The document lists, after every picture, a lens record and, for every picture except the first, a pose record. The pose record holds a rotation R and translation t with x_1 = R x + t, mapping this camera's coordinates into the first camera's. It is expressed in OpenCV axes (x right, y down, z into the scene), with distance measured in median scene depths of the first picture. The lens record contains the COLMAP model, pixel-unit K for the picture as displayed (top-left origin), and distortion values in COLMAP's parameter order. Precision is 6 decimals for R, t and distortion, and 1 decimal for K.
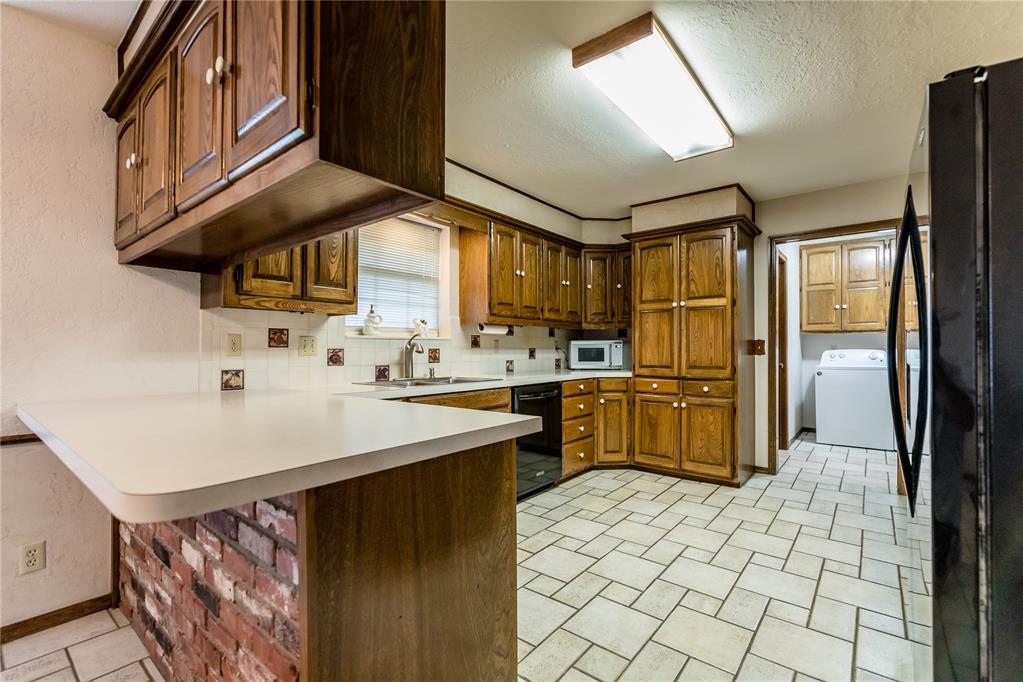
lens RADIAL K [[444.1, 0, 515.7], [0, 444.1, 345.1], [0, 0, 1]] dist [0.000122, -0.000103]
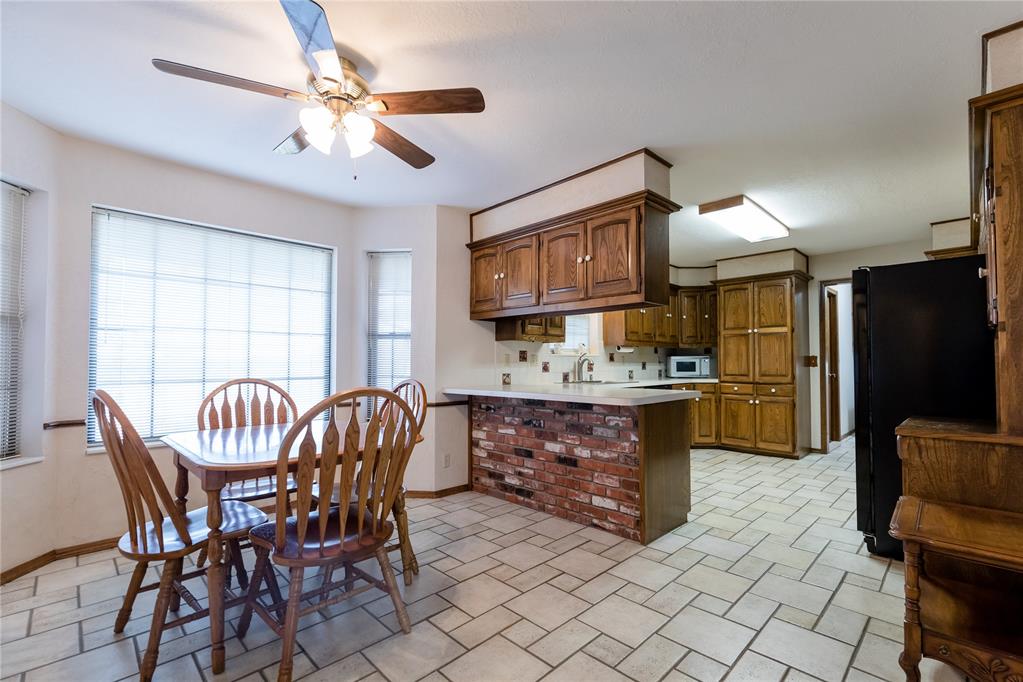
lens RADIAL K [[438.0, 0, 544.1], [0, 438.0, 349.7], [0, 0, 1]] dist [-0.000148, -0.000028]
pose [[0.997127, -0.002042, -0.075725, -0.193830], [0.000438, 0.999775, -0.021193, -0.002860], [0.075752, 0.021099, 0.996903, -0.448435]]
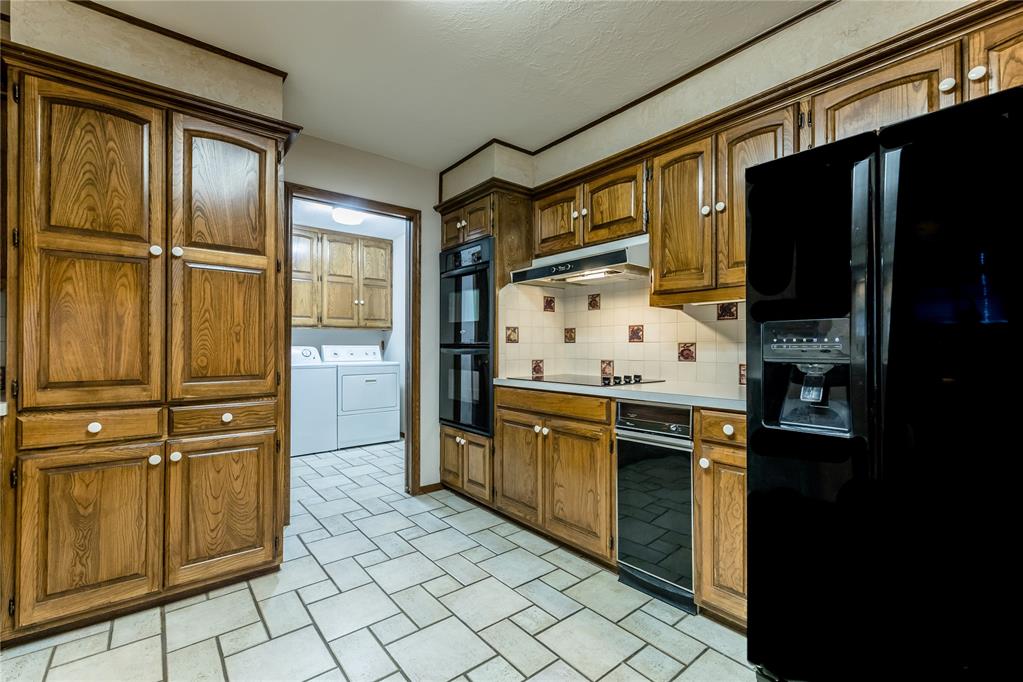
lens RADIAL K [[444.1, 0, 515.7], [0, 444.1, 345.1], [0, 0, 1]] dist [0.000122, -0.000103]
pose [[0.205236, 0.004347, 0.978703, -0.030371], [-0.009124, 0.999955, -0.002528, 0.008404], [-0.978670, -0.008411, 0.205267, 0.524120]]
